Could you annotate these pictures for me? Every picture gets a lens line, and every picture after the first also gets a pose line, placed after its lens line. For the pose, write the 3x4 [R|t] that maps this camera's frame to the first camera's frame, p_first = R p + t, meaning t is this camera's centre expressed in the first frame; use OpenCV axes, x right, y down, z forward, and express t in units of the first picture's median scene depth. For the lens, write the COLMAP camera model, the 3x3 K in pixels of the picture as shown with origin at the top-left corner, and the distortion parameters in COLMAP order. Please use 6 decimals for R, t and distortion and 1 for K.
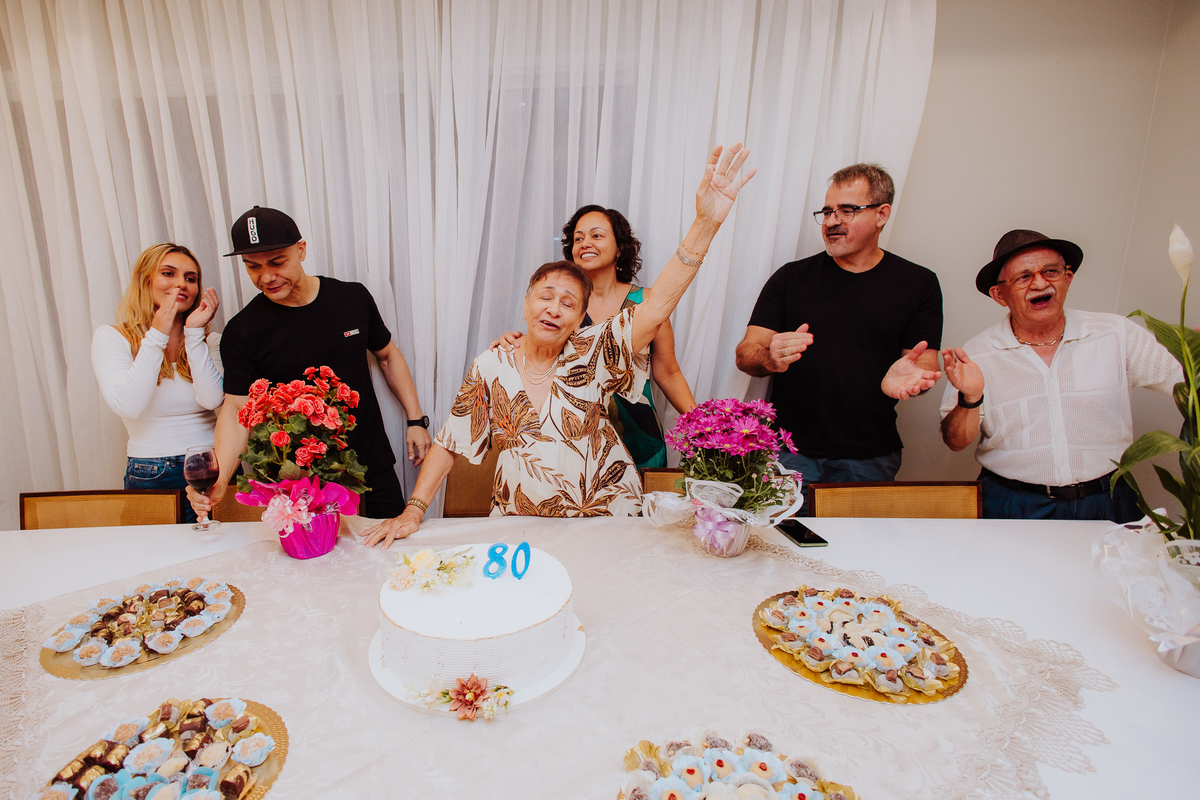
lens RADIAL K [[627.3, 0, 542.9], [0, 627.3, 401.3], [0, 0, 1]] dist [-0.002152, 0.000126]
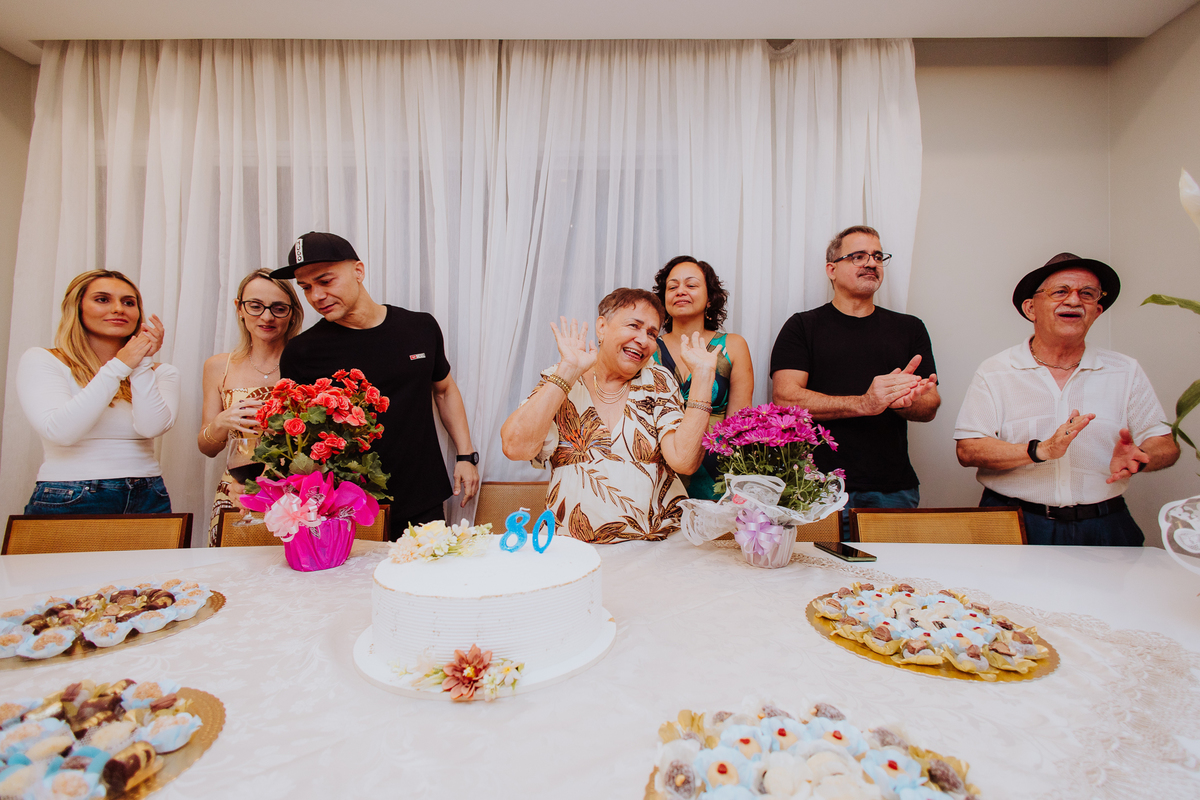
lens RADIAL K [[567.1, 0, 616.2], [0, 567.1, 390.6], [0, 0, 1]] dist [0.000606, -0.001335]
pose [[0.999099, 0.013473, 0.040248, 0.029519], [-0.003825, 0.973006, -0.230747, 0.219940], [-0.042271, 0.230385, 0.972181, 0.154595]]
